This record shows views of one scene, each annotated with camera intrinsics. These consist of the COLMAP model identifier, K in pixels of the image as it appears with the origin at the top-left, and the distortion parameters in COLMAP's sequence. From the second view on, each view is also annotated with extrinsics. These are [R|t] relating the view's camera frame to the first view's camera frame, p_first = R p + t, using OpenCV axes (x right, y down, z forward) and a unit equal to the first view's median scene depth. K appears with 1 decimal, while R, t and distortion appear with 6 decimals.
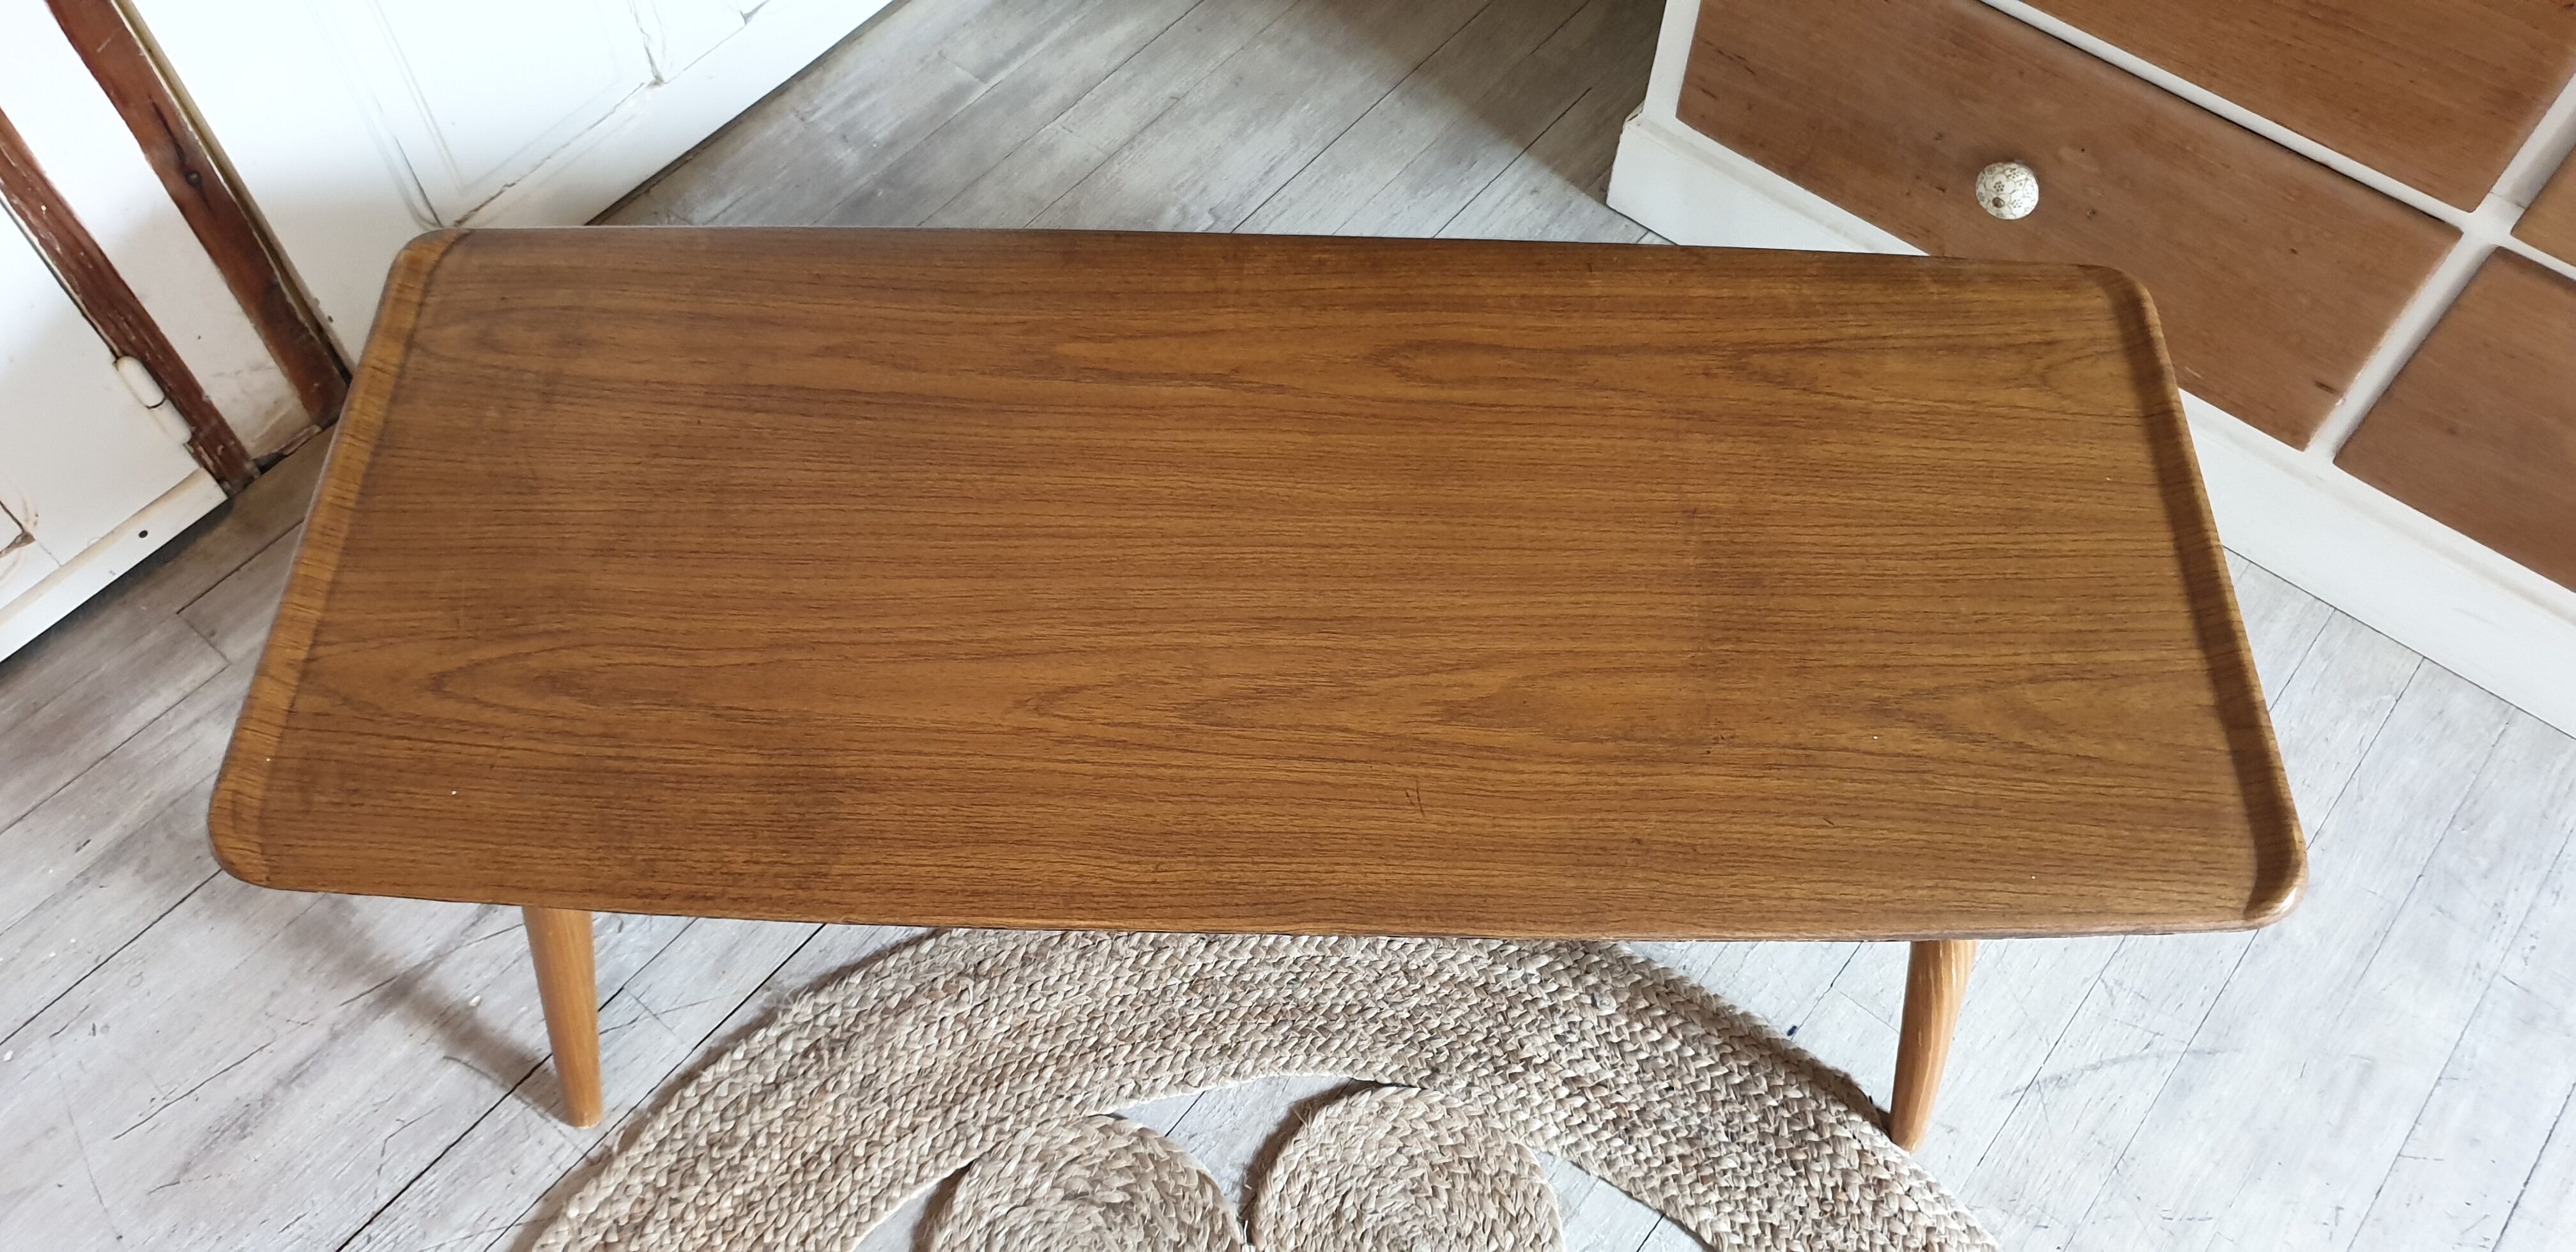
lens RADIAL K [[1953.4, 0, 1288.0], [0, 1953.4, 626.0], [0, 0, 1]] dist [0.004619, -0.003880]
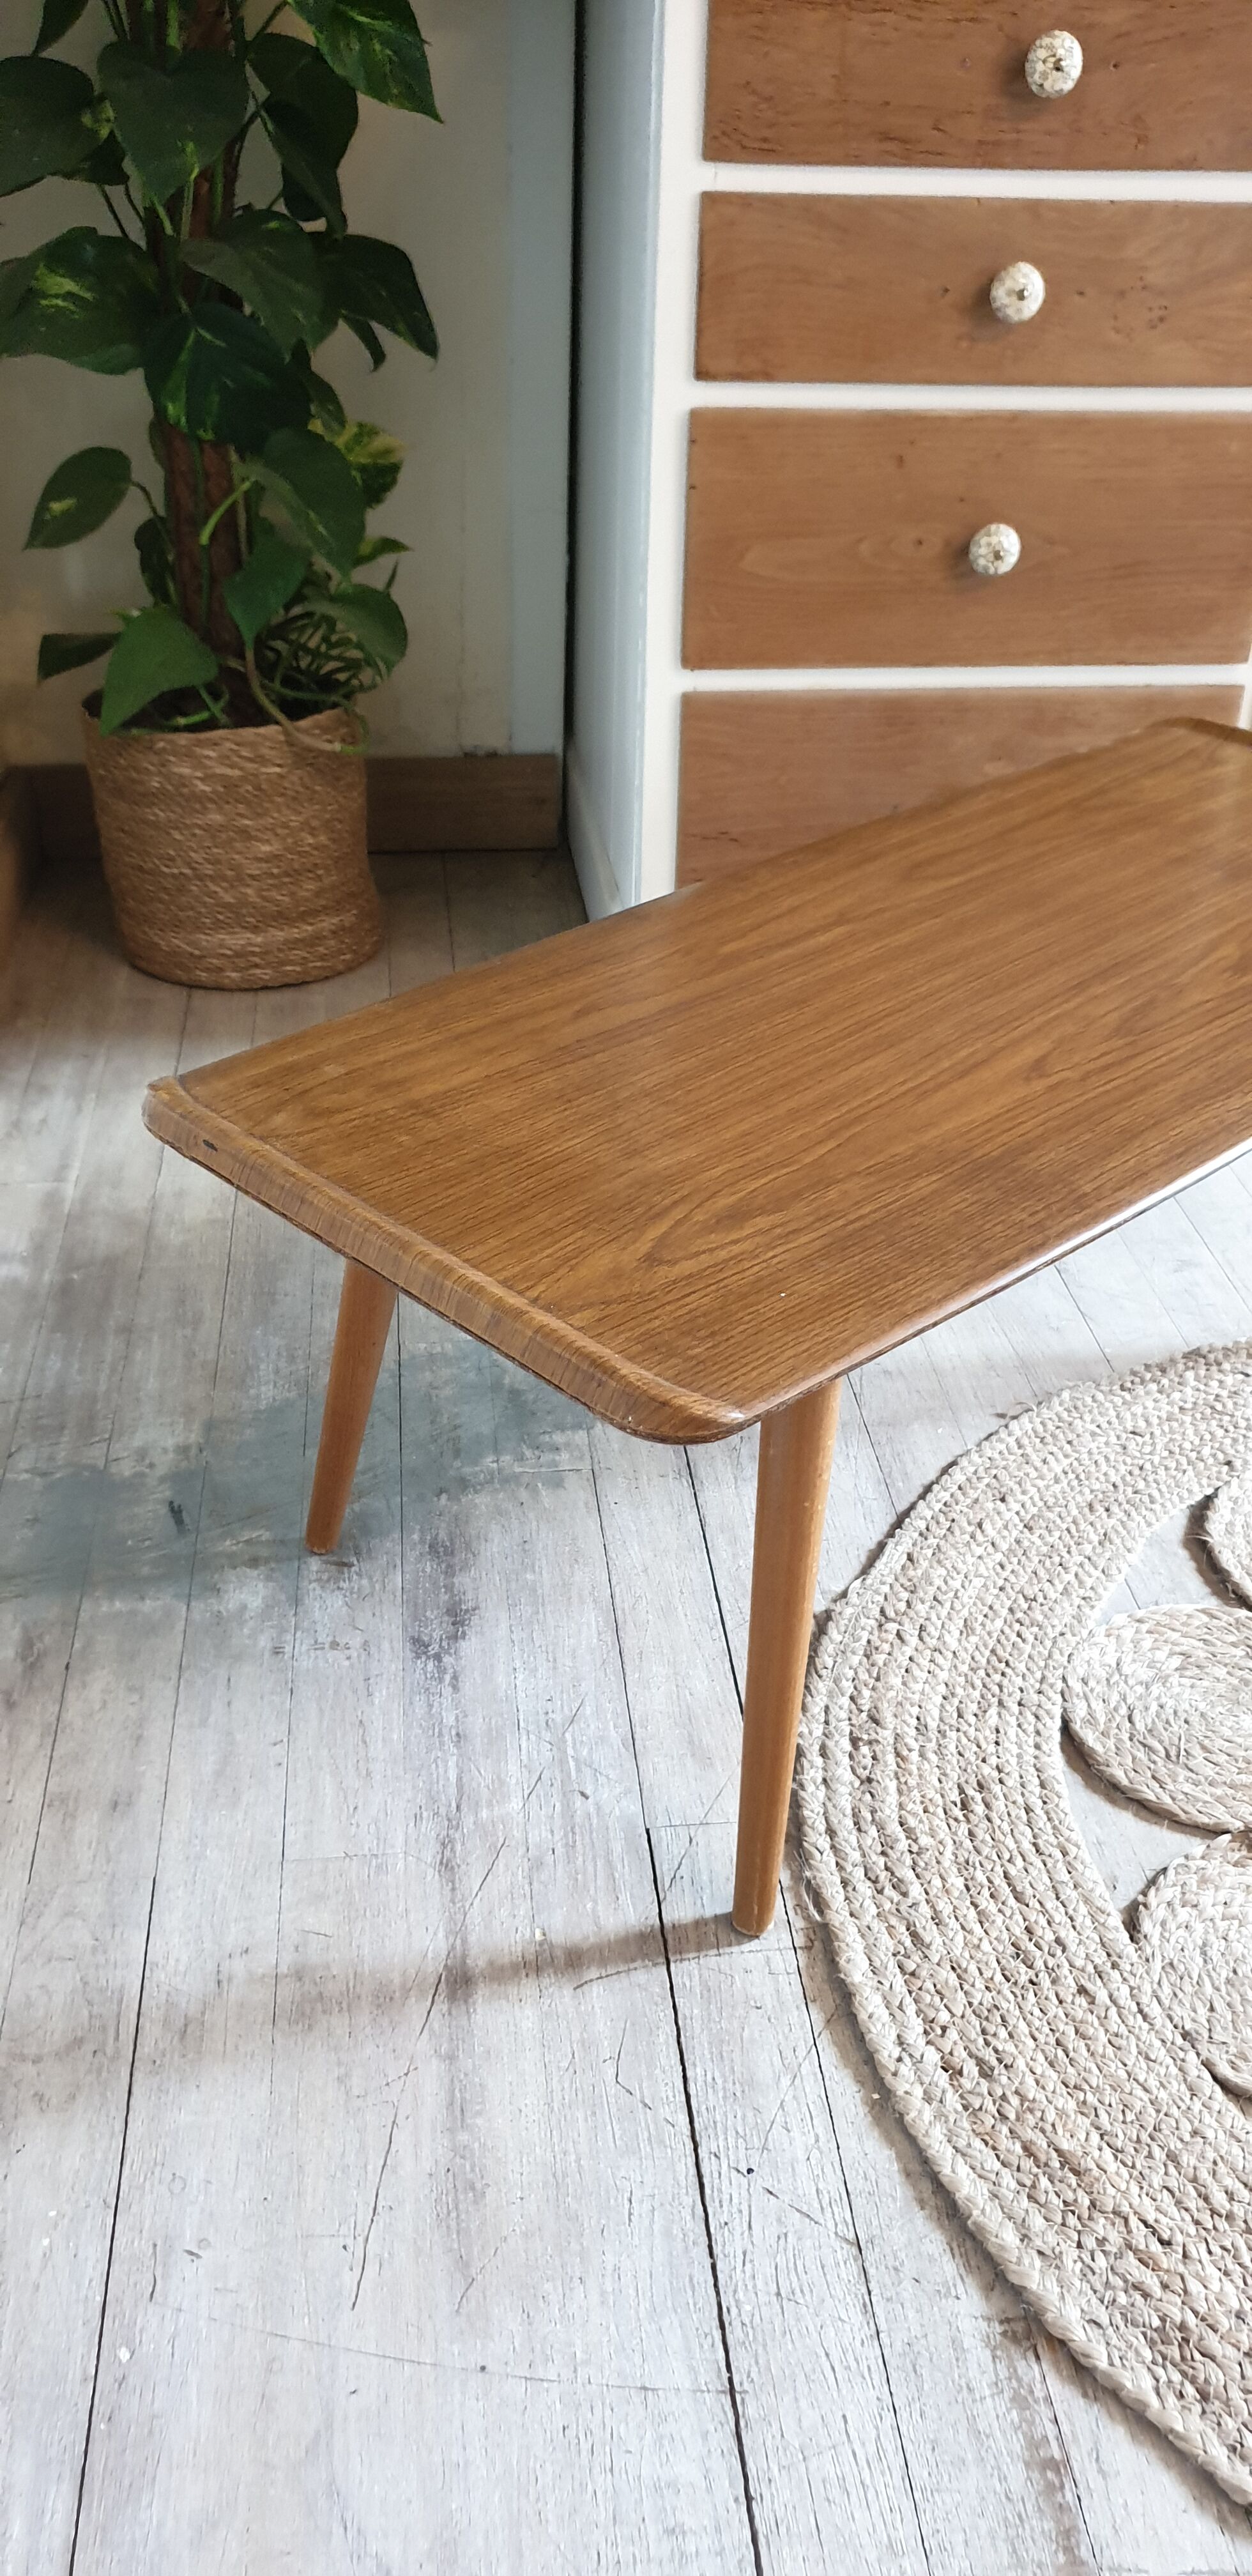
lens RADIAL K [[2025.4, 0, 626.0], [0, 2025.4, 1288.0], [0, 0, 1]] dist [-0.007255, 0.000405]
pose [[0.698313, -0.382420, 0.605074, -0.830443], [0.598614, 0.775477, -0.200739, 0.181334], [-0.392454, 0.502384, 0.770448, 0.211673]]
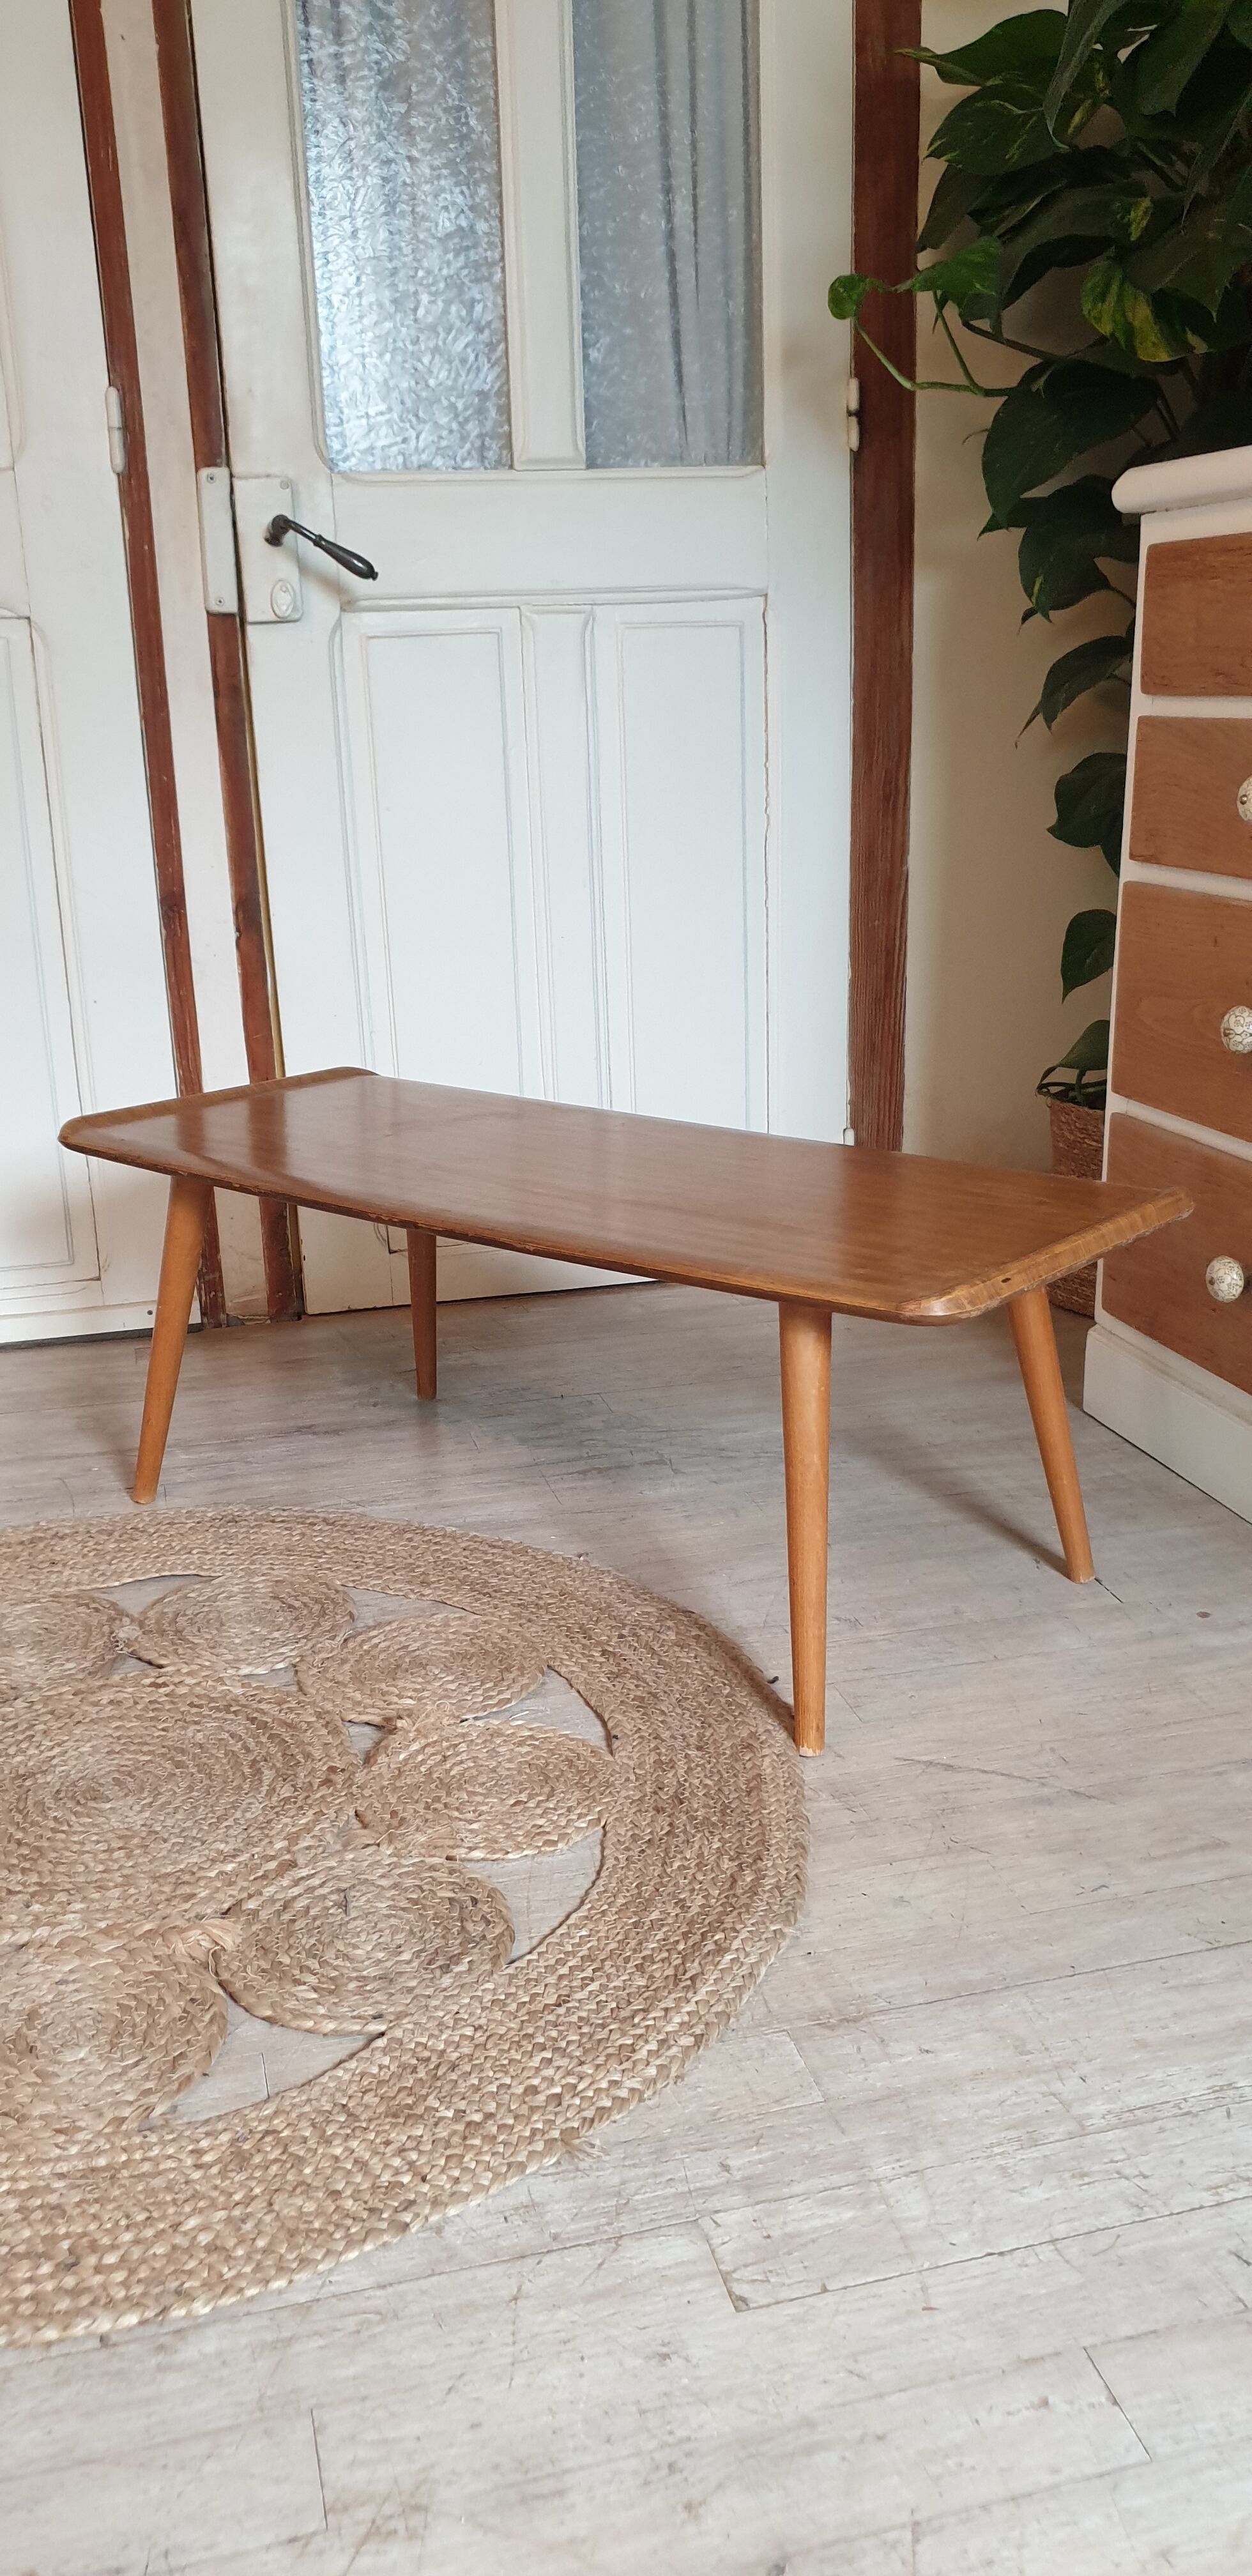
lens RADIAL K [[2007.3, 0, 627.4], [0, 2007.3, 1336.9], [0, 0, 1]] dist [0.034083, -0.053504]
pose [[0.810721, 0.152234, -0.565293, 0.908809], [-0.479404, 0.726843, -0.491804, 0.754074], [0.336010, 0.669720, 0.662248, -0.033948]]
